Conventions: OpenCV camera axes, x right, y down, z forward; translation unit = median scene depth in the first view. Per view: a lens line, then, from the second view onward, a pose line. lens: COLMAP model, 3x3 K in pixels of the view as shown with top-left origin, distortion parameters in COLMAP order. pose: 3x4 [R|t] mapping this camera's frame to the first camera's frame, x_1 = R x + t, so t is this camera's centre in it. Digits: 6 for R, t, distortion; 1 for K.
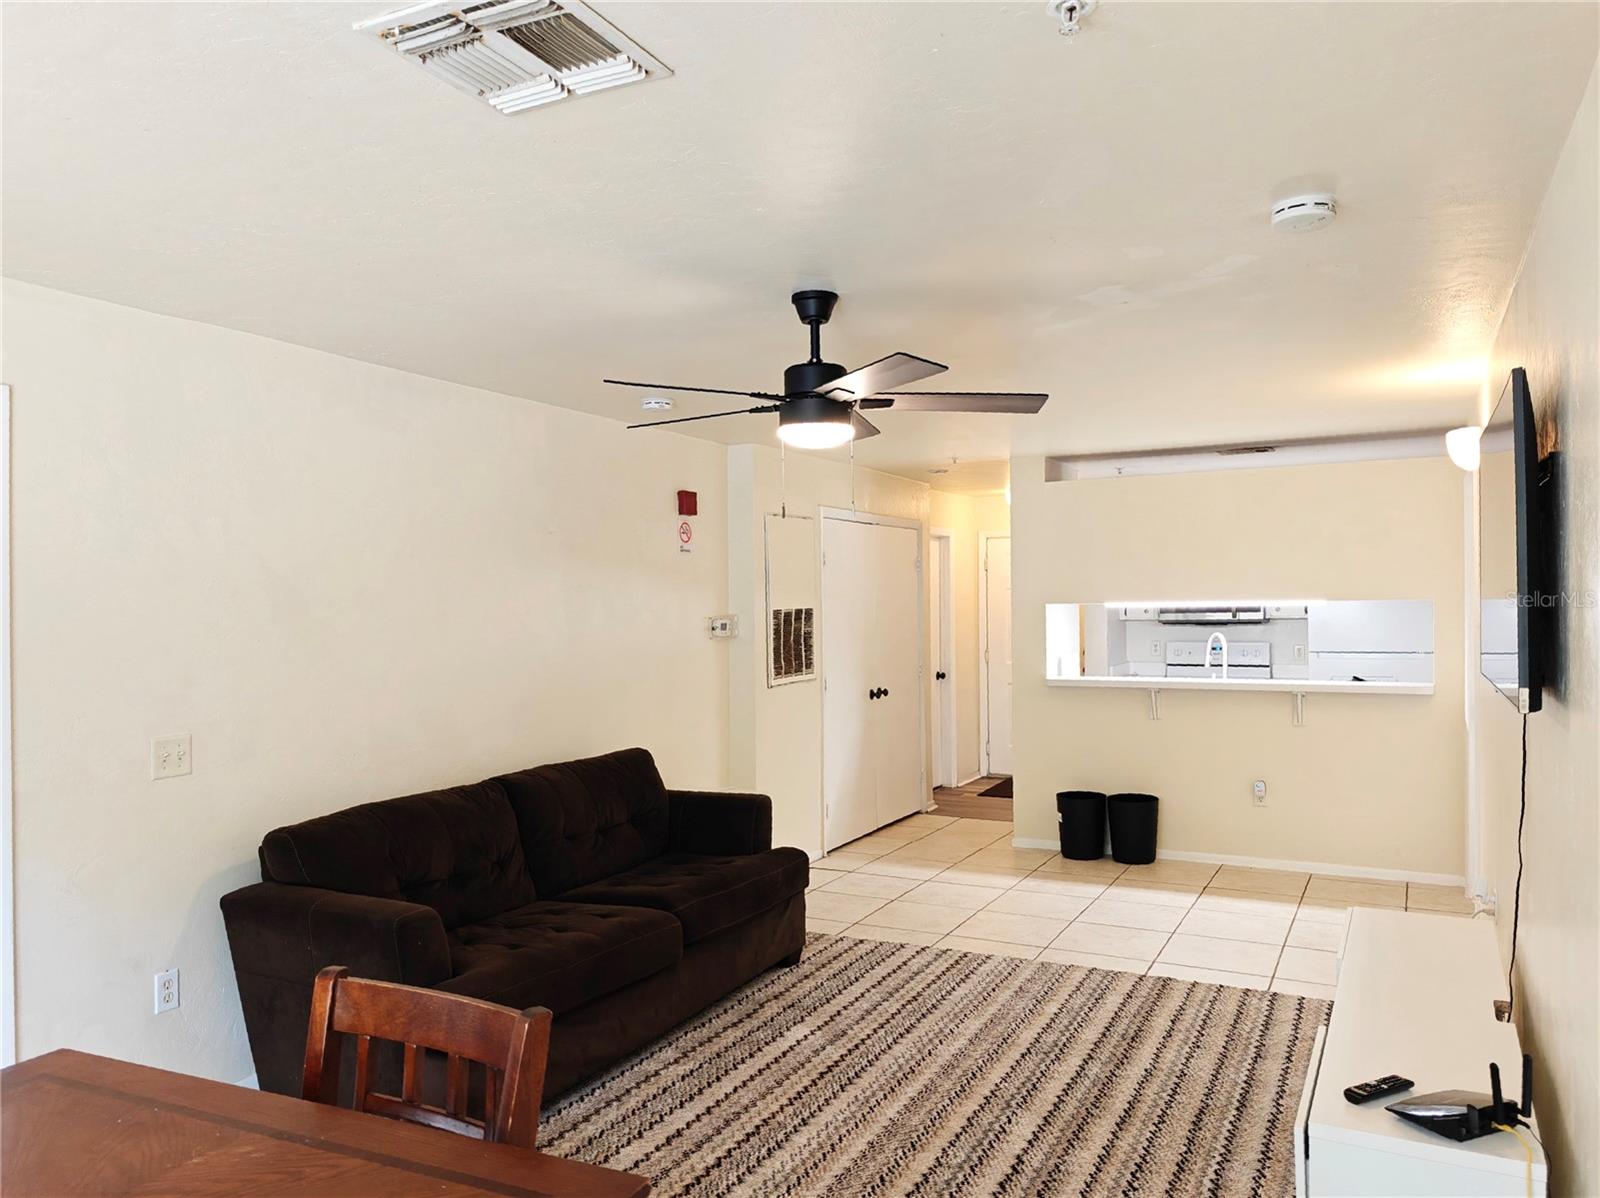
lens RADIAL K [[1169.3, 0, 802.4], [0, 1169.3, 598.2], [0, 0, 1]] dist [0.058162, -0.010864]
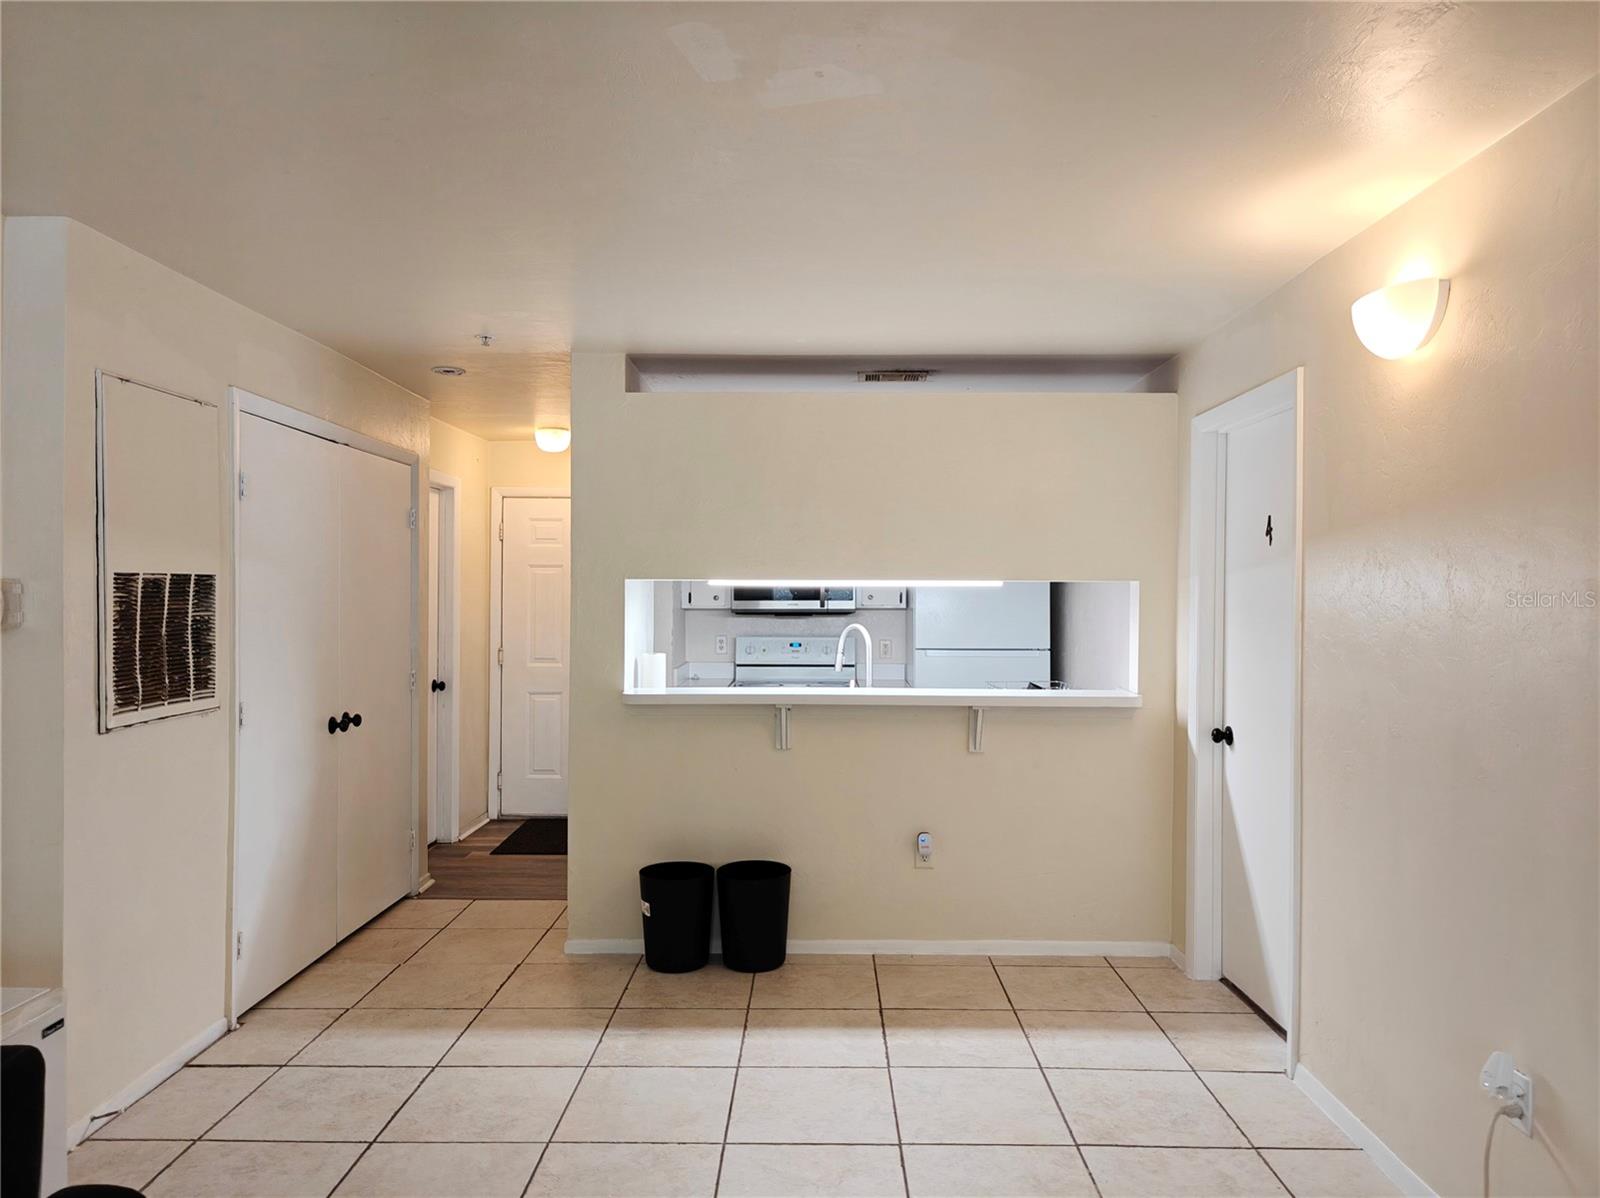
lens RADIAL K [[1092.2, 0, 797.4], [0, 1092.2, 605.8], [0, 0, 1]] dist [0.027725, -0.011420]
pose [[0.894683, 0.012593, 0.446524, 0.023925], [-0.016485, 0.999852, 0.004832, 0.016699], [-0.446397, -0.011684, 0.894759, 0.450277]]
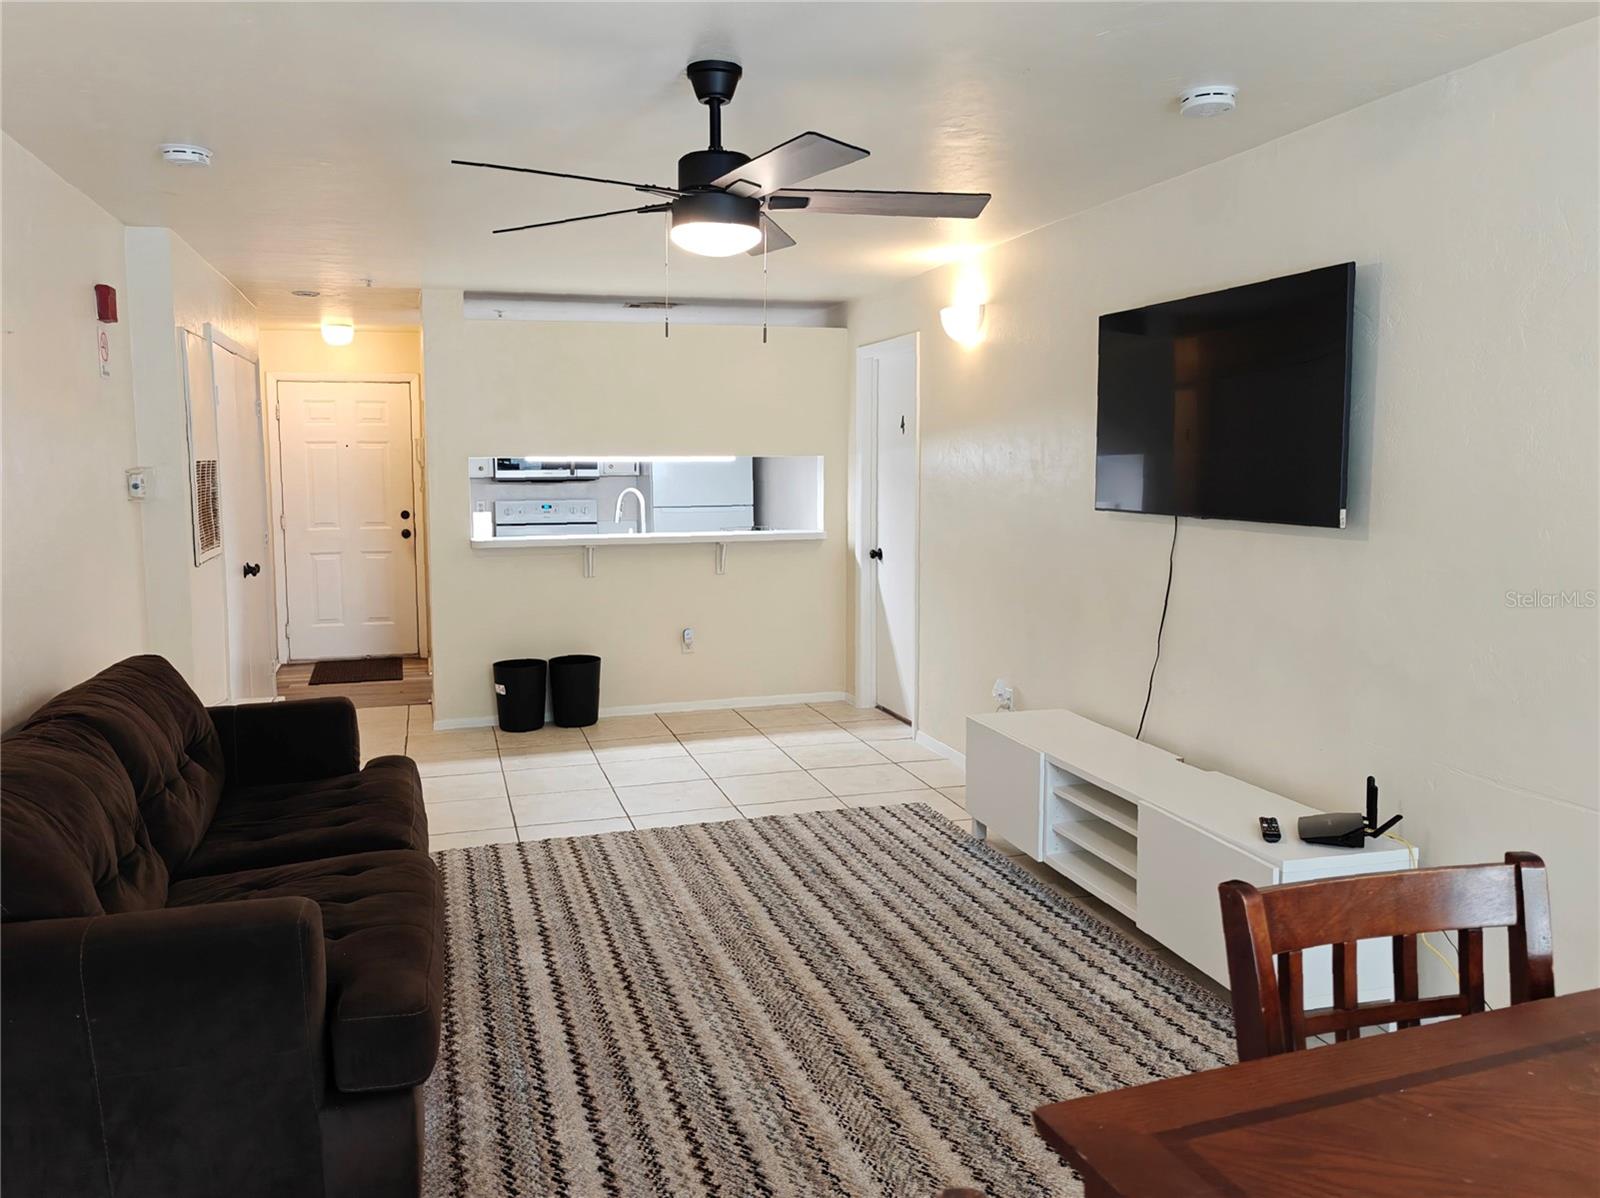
lens RADIAL K [[1227.4, 0, 781.8], [0, 1227.4, 568.1], [0, 0, 1]] dist [0.026396, 0.012649]
pose [[0.721689, -0.054790, 0.690046, -0.298150], [-0.003265, 0.996582, 0.082544, 0.011793], [-0.692210, -0.061824, 0.719043, 0.169280]]
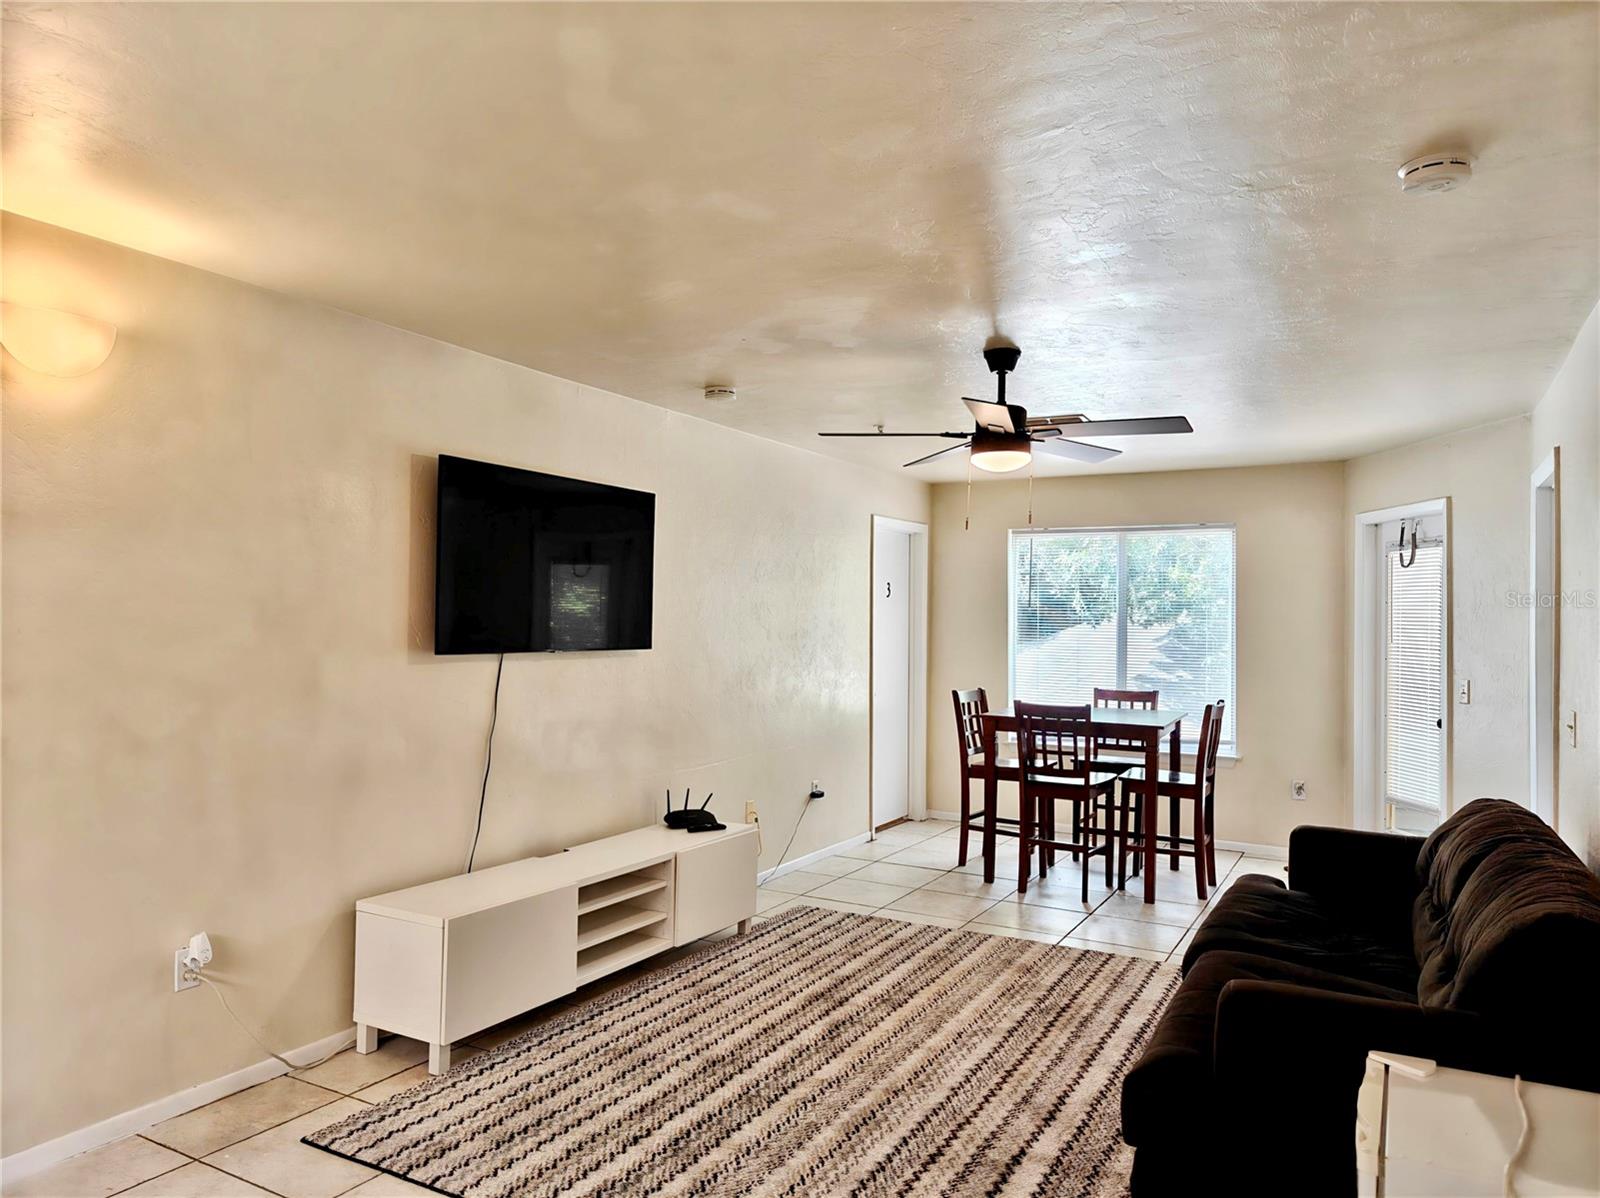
lens RADIAL K [[1092.2, 0, 793.7], [0, 1092.2, 599.9], [0, 0, 1]] dist [0.027725, -0.011420]
pose [[-0.999188, -0.002807, 0.040202, 0.096256], [-0.003421, 0.999878, -0.015208, 0.014097], [-0.040155, -0.015333, -0.999076, 1.131596]]
